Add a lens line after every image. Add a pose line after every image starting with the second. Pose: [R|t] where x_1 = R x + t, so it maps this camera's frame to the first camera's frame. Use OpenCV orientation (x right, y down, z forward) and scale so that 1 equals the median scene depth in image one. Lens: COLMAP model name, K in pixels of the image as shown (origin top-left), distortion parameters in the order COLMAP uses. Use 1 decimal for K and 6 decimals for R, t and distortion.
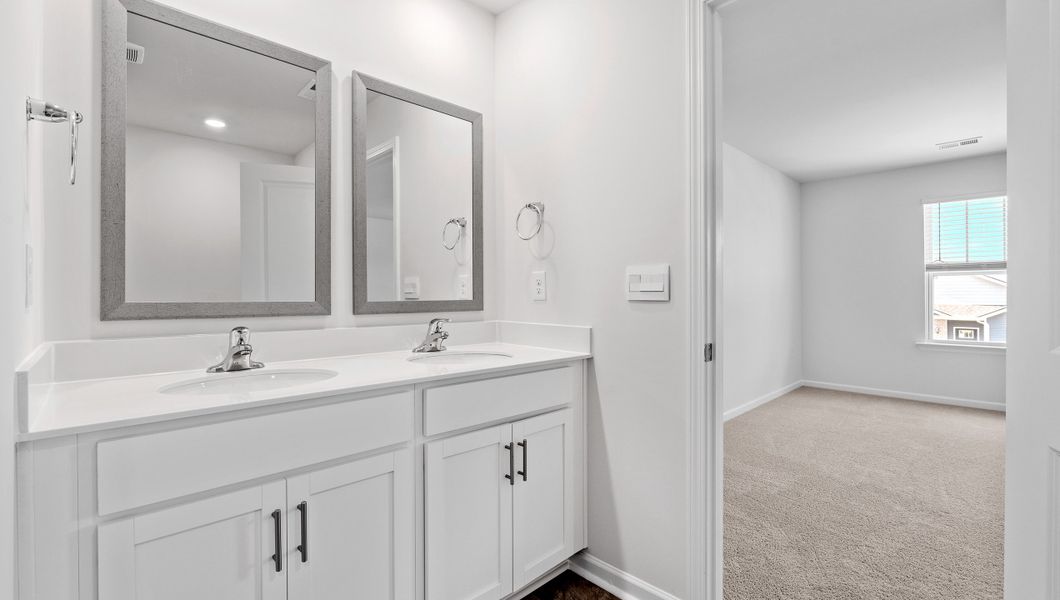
lens RADIAL K [[455.7, 0, 526.0], [0, 455.7, 296.7], [0, 0, 1]] dist [-0.001877, -0.000207]
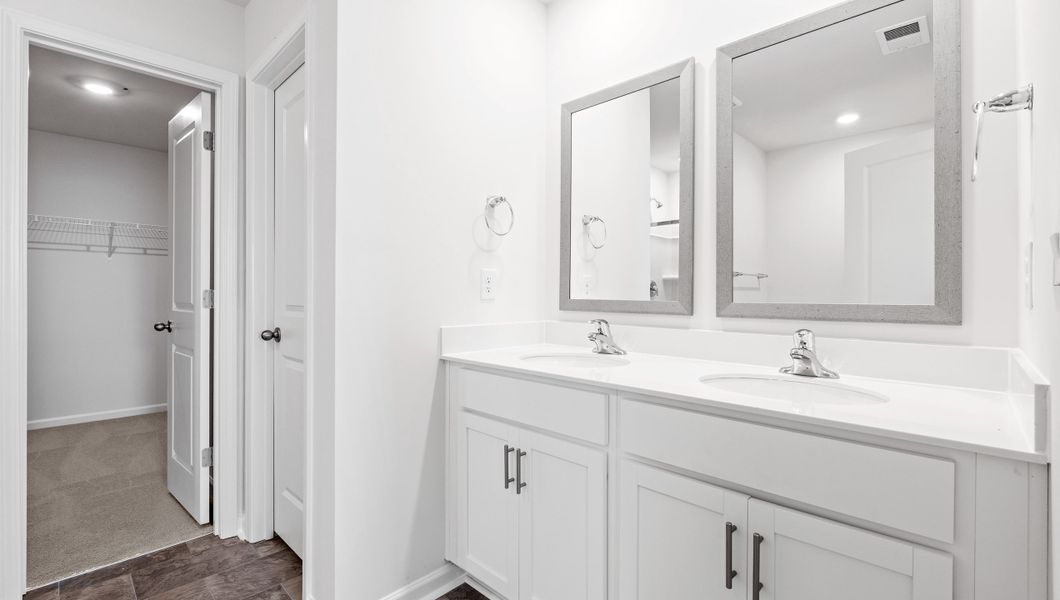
lens RADIAL K [[455.7, 0, 526.0], [0, 455.7, 296.7], [0, 0, 1]] dist [-0.001877, -0.000207]
pose [[0.042300, 0.001589, -0.999104, 0.503941], [-0.010503, 0.999944, 0.001146, 0.002190], [0.999050, 0.010445, 0.042314, 0.573922]]
